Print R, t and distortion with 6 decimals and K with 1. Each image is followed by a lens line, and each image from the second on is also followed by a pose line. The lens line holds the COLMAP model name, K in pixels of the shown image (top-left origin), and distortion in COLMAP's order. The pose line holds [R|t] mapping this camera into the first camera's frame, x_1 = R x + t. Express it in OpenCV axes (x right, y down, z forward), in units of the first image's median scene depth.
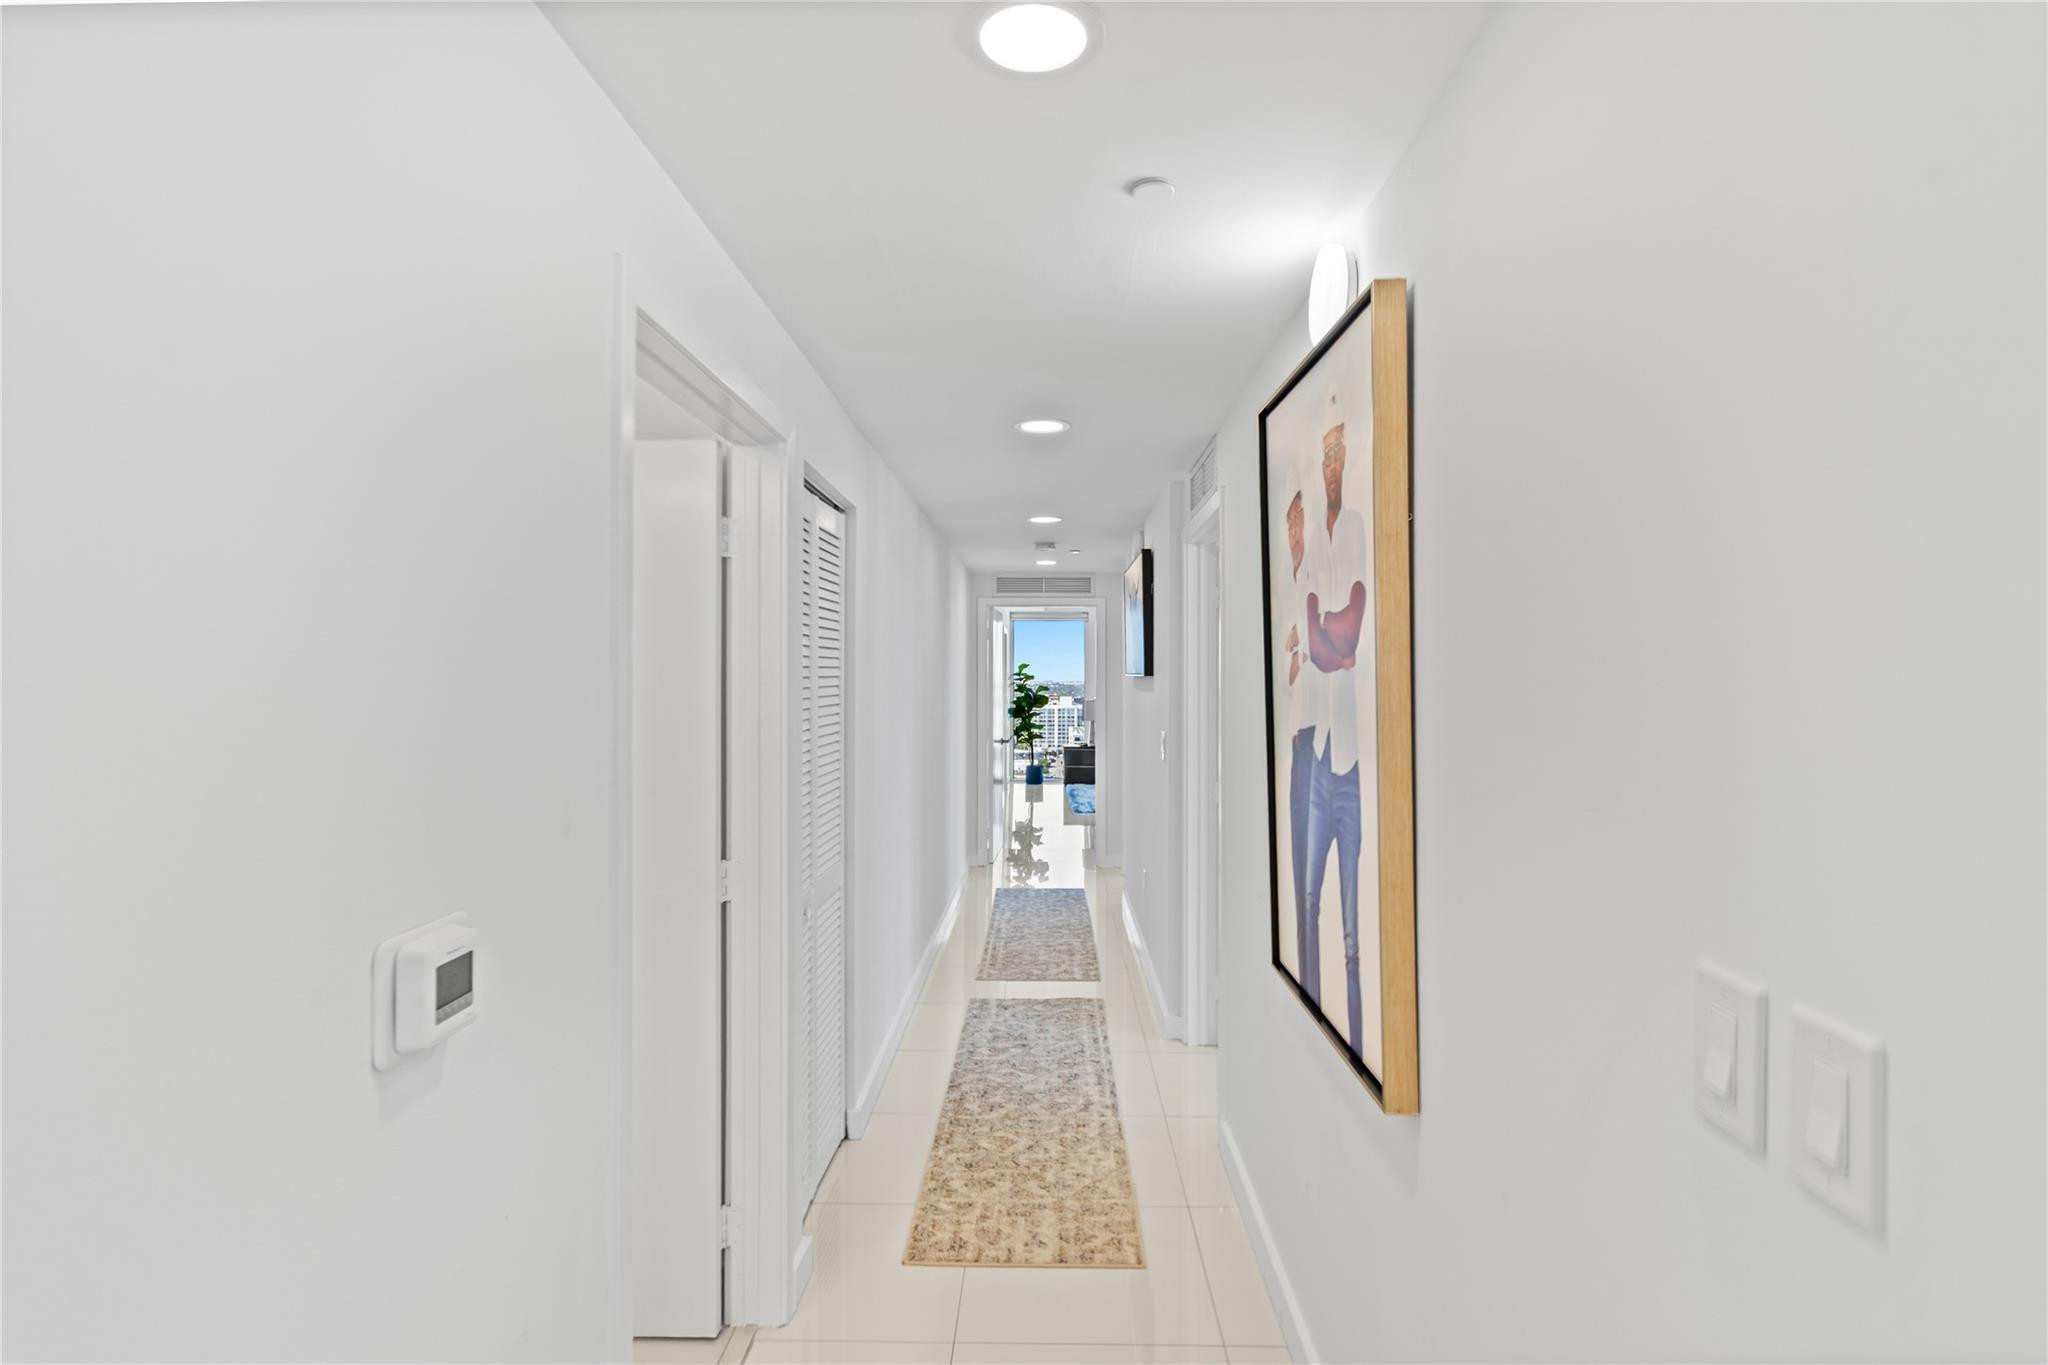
lens RADIAL K [[994.1, 0, 1035.9], [0, 994.1, 688.2], [0, 0, 1]] dist [-0.001881, 0.000199]
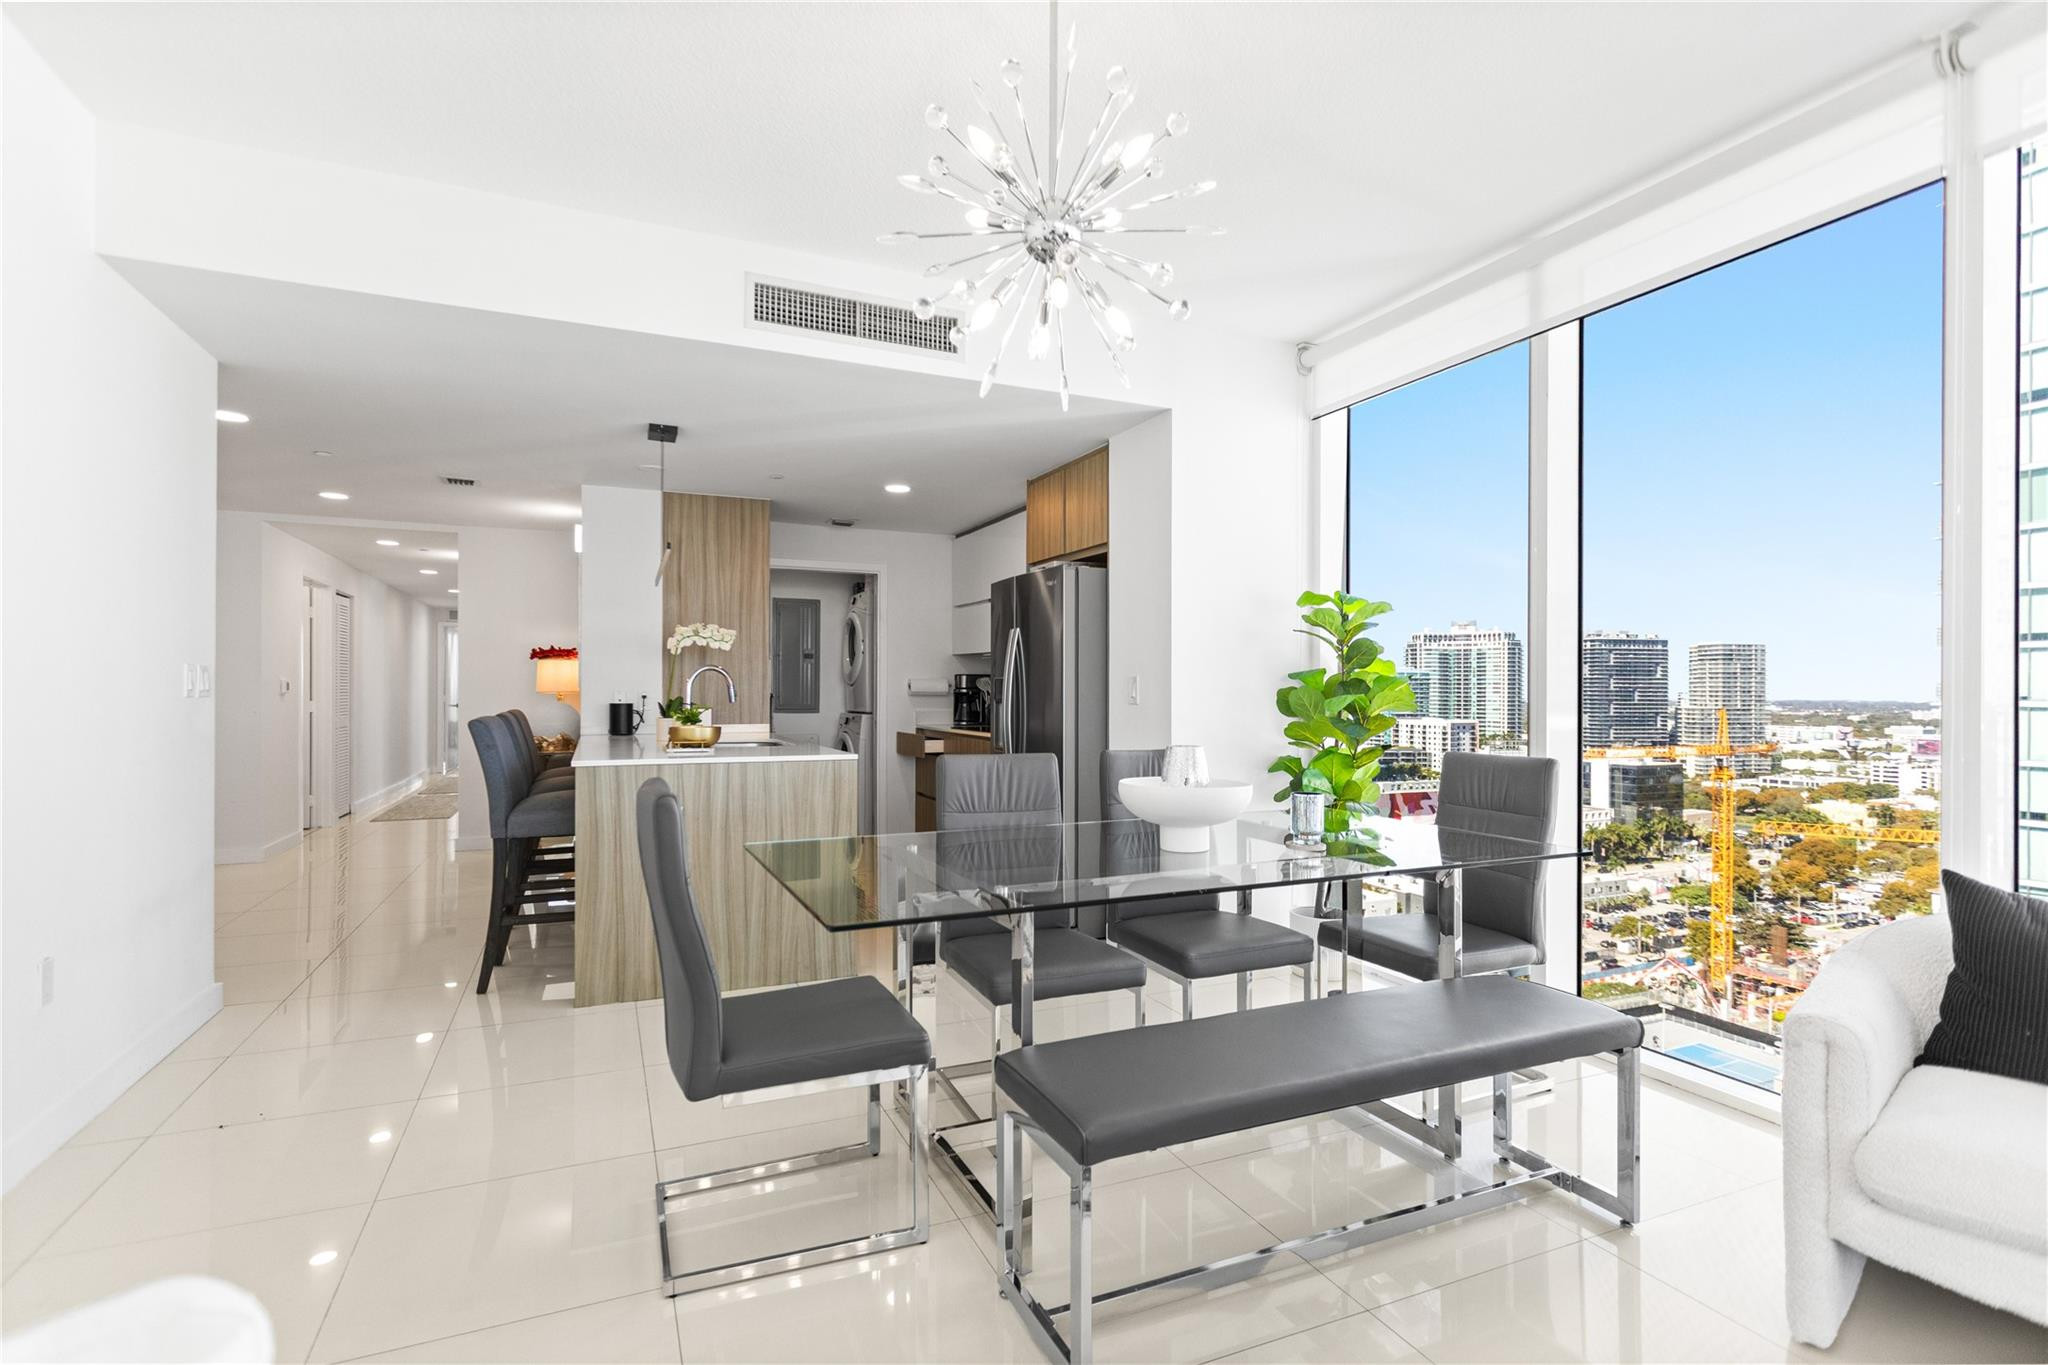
lens RADIAL K [[988.5, 0, 1000.9], [0, 988.5, 684.0], [0, 0, 1]] dist [0.000640, -0.000134]
pose [[0.920076, -0.007278, 0.391673, 0.110004], [0.013197, 0.999836, -0.012421, 0.034445], [-0.391519, 0.016597, 0.920020, -0.631675]]
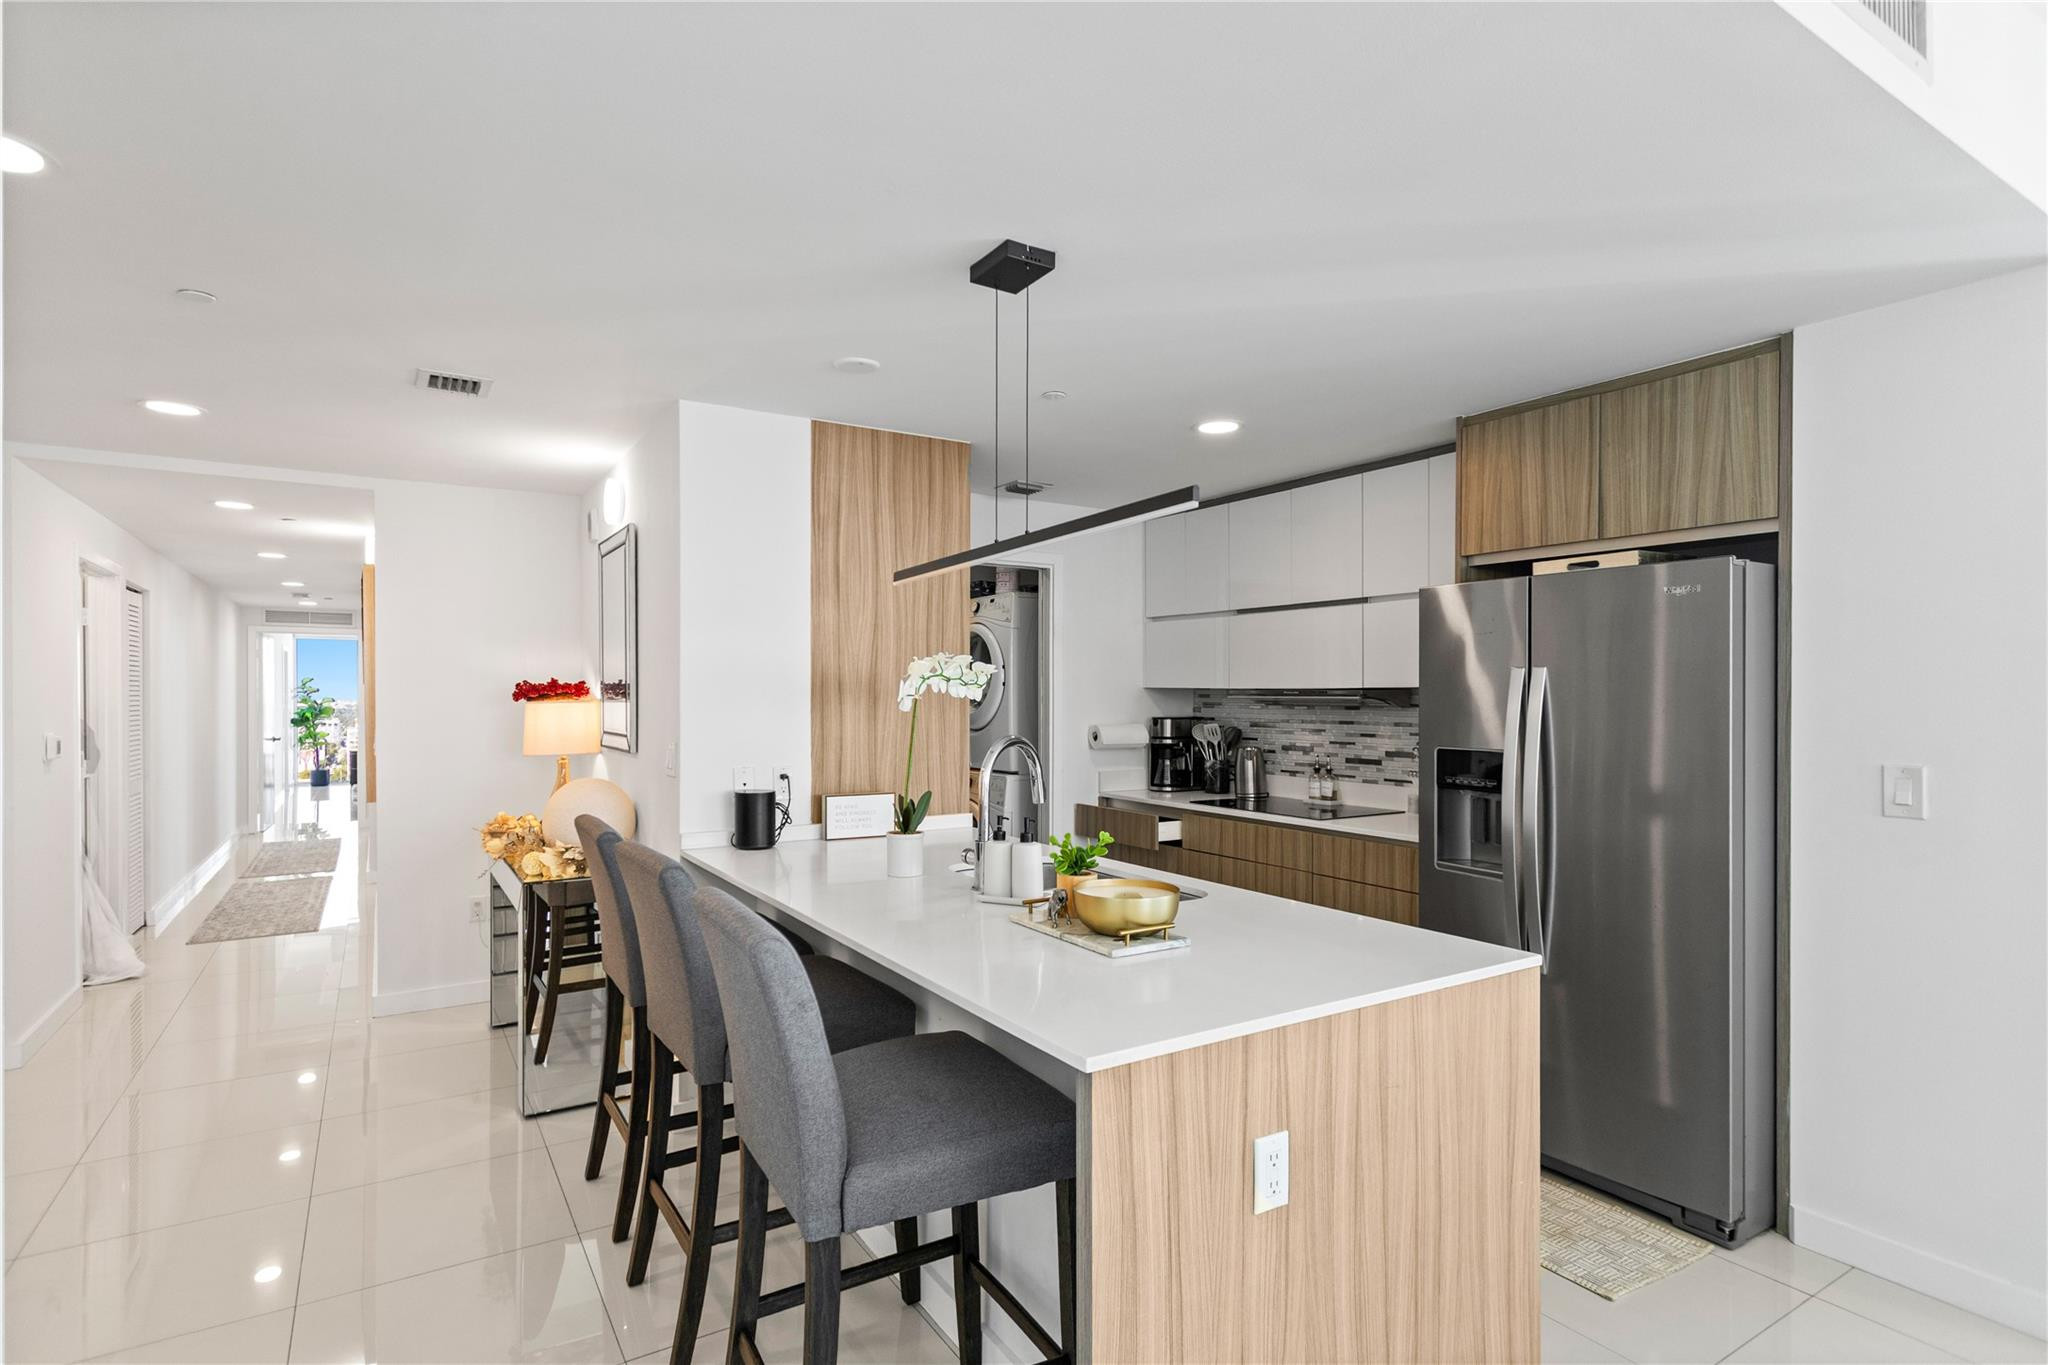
lens RADIAL K [[1051.3, 0, 1023.0], [0, 1051.3, 689.8], [0, 0, 1]] dist [0.000427, -0.000077]
pose [[0.848936, -0.008116, 0.528433, 0.045960], [0.016296, 0.999809, -0.010824, 0.014232], [-0.528244, 0.017801, 0.848906, -0.423446]]
